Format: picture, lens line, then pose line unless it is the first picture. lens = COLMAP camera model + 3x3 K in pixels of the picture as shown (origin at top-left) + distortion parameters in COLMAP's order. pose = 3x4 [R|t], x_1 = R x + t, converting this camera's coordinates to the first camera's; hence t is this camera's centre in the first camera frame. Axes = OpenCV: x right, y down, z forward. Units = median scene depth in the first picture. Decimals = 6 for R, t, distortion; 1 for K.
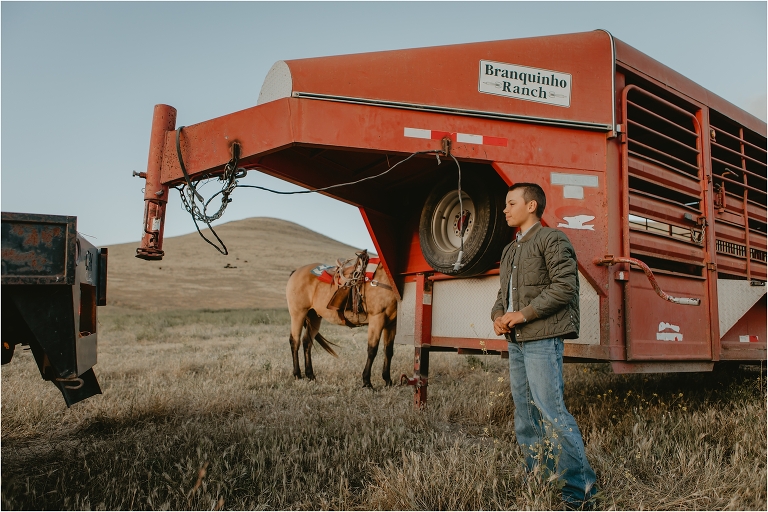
lens RADIAL K [[522.6, 0, 384.0], [0, 522.6, 256.0], [0, 0, 1]] dist [-0.025671, 0.023498]
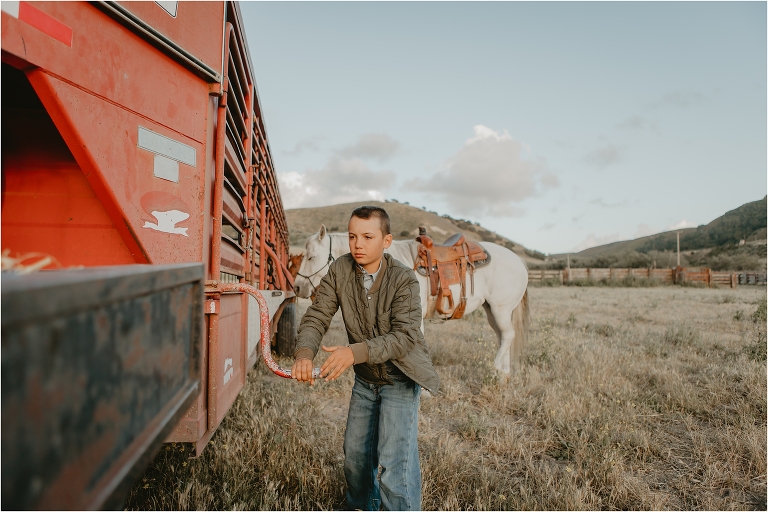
lens RADIAL K [[522.6, 0, 384.0], [0, 522.6, 256.0], [0, 0, 1]] dist [-0.025671, 0.023498]
pose [[0.411873, 0.026669, 0.910851, -0.056765], [-0.119615, 0.992505, 0.025029, -0.063250], [-0.903356, -0.119261, 0.411976, 0.483093]]
